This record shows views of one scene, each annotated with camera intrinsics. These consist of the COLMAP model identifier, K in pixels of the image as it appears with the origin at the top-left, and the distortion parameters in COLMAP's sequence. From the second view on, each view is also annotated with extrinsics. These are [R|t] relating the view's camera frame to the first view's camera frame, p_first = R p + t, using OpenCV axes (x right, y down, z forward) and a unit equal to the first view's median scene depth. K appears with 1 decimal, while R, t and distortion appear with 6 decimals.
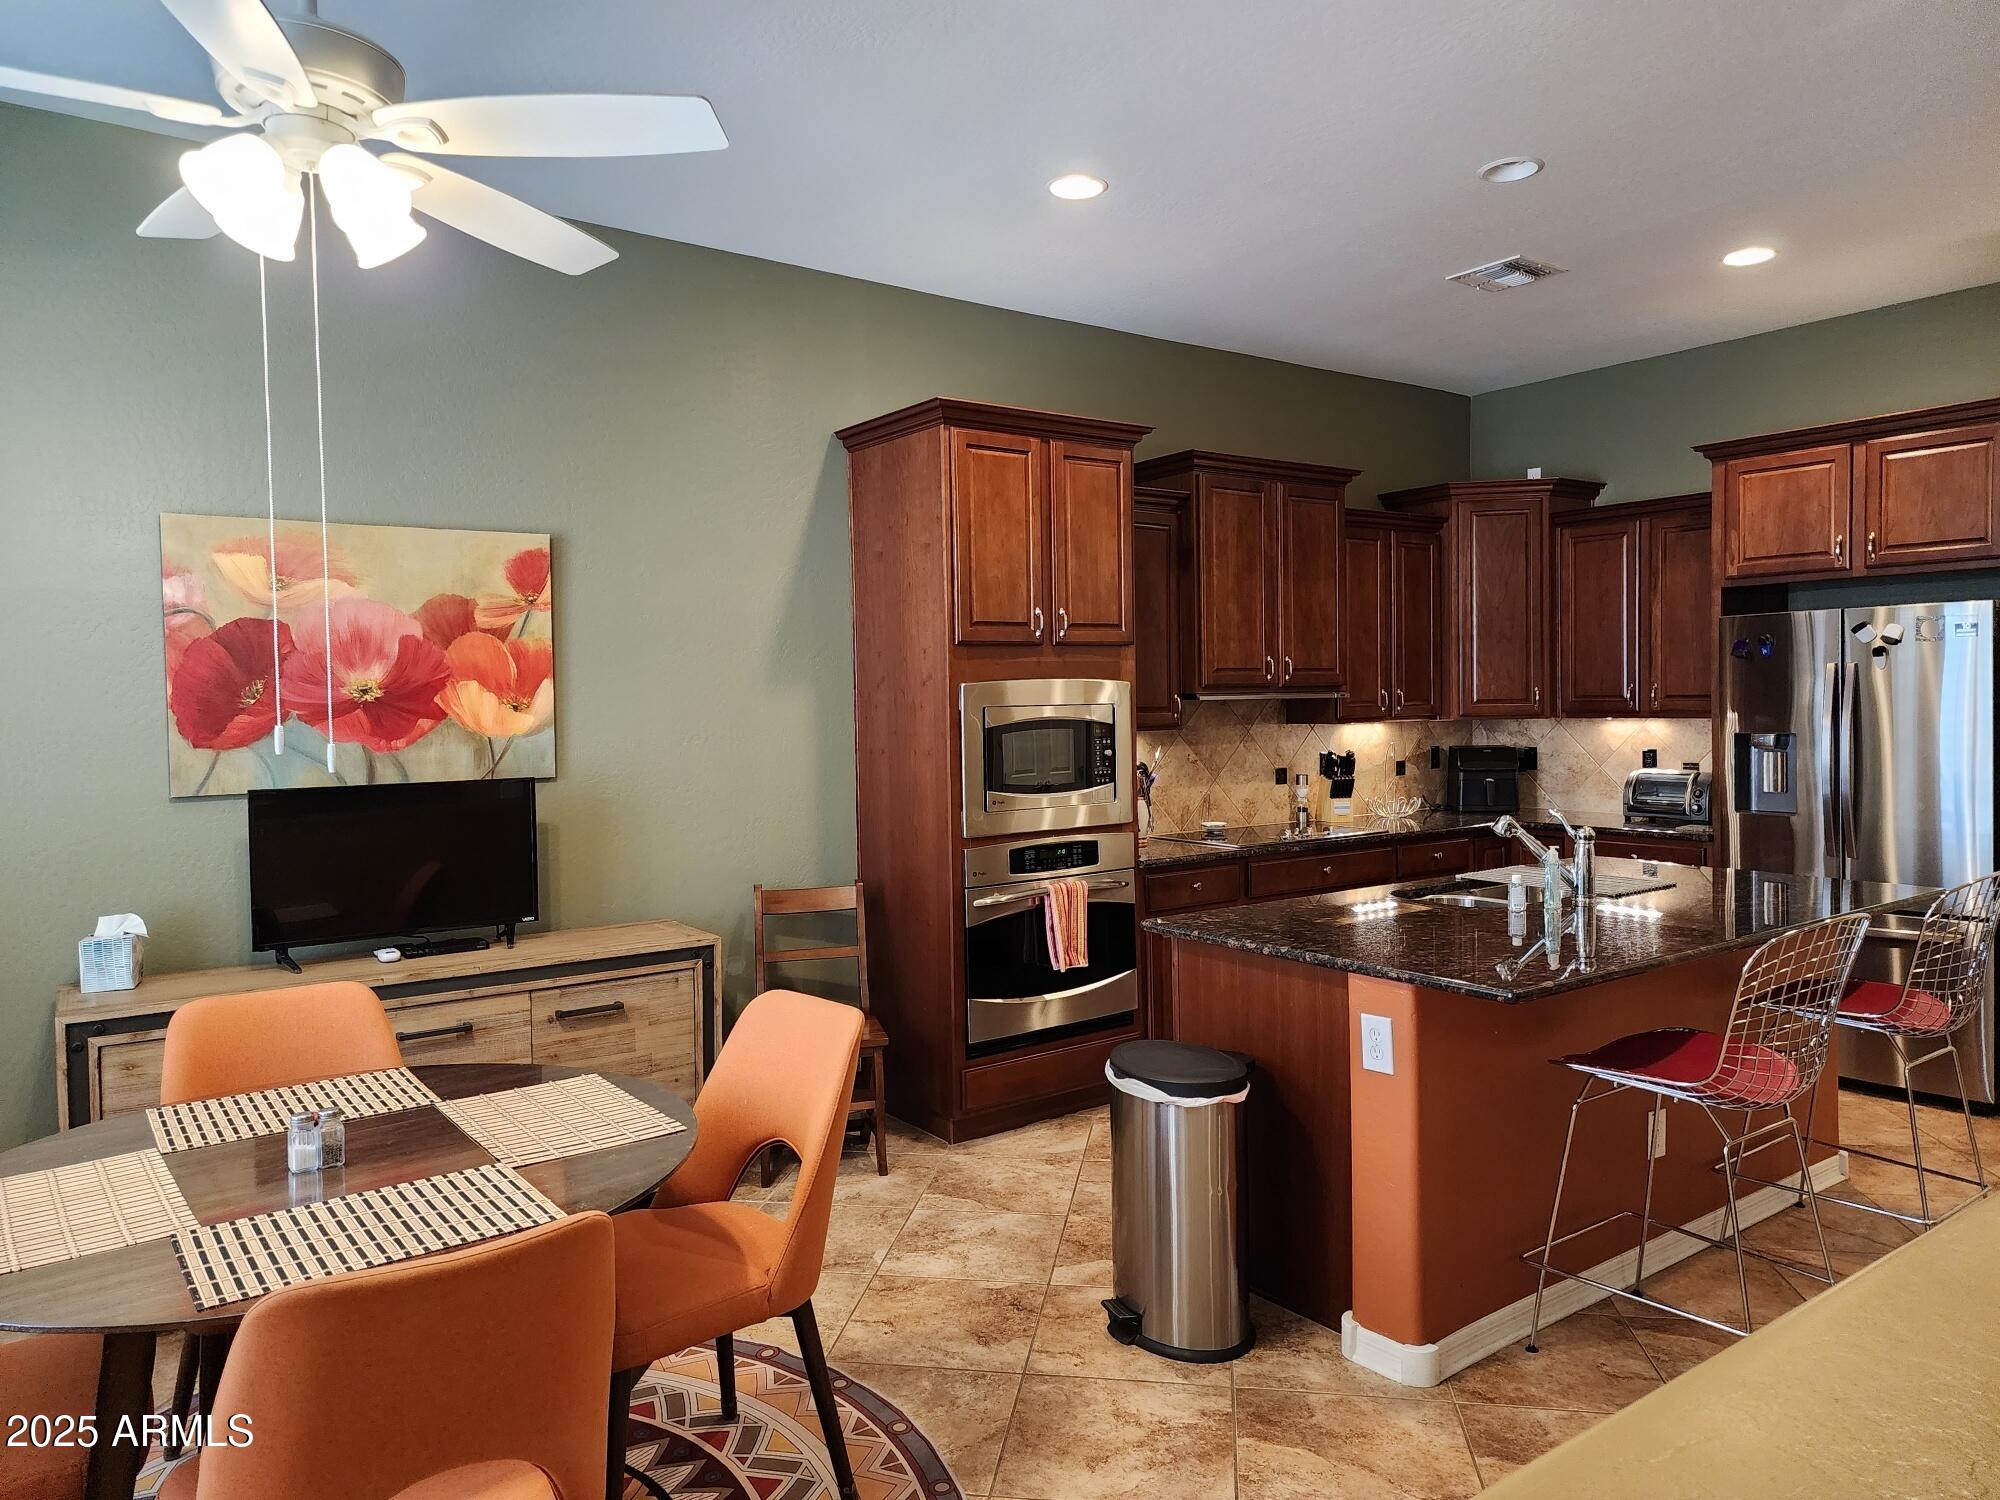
lens RADIAL K [[1340.7, 0, 1006.7], [0, 1340.7, 740.1], [0, 0, 1]] dist [0.054053, -0.020244]
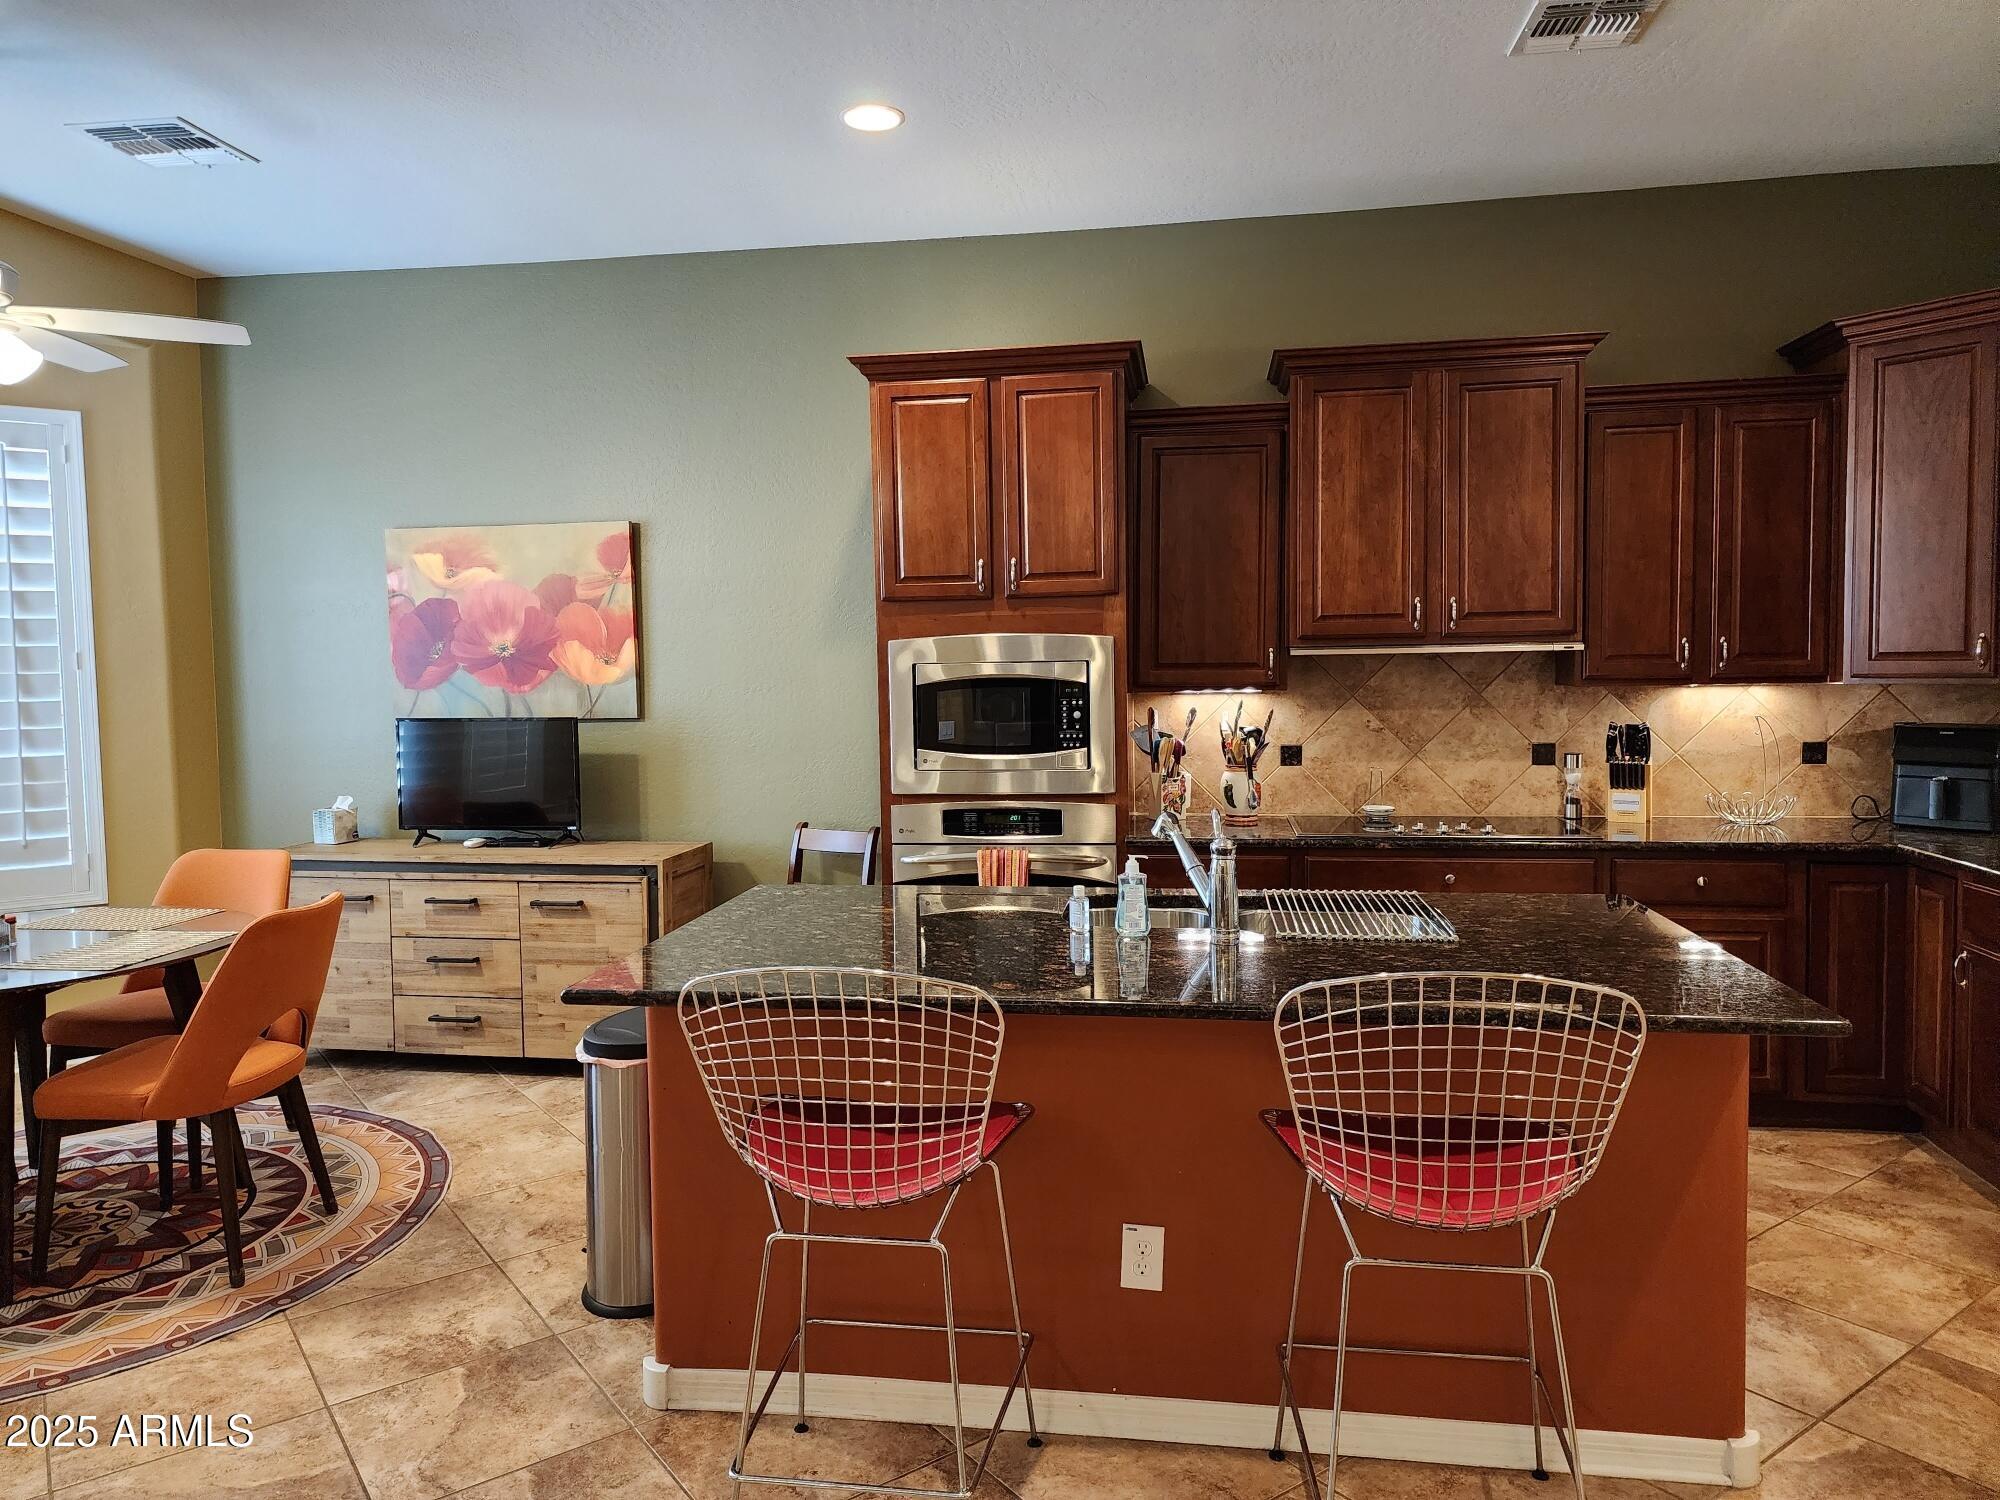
lens RADIAL K [[1340.7, 0, 993.2], [0, 1340.7, 741.6], [0, 0, 1]] dist [0.054053, -0.020244]
pose [[0.705344, 0.049888, -0.707108, 0.782481], [-0.017632, 0.998447, 0.052854, -0.022250], [0.708646, -0.024813, 0.705127, 0.368693]]
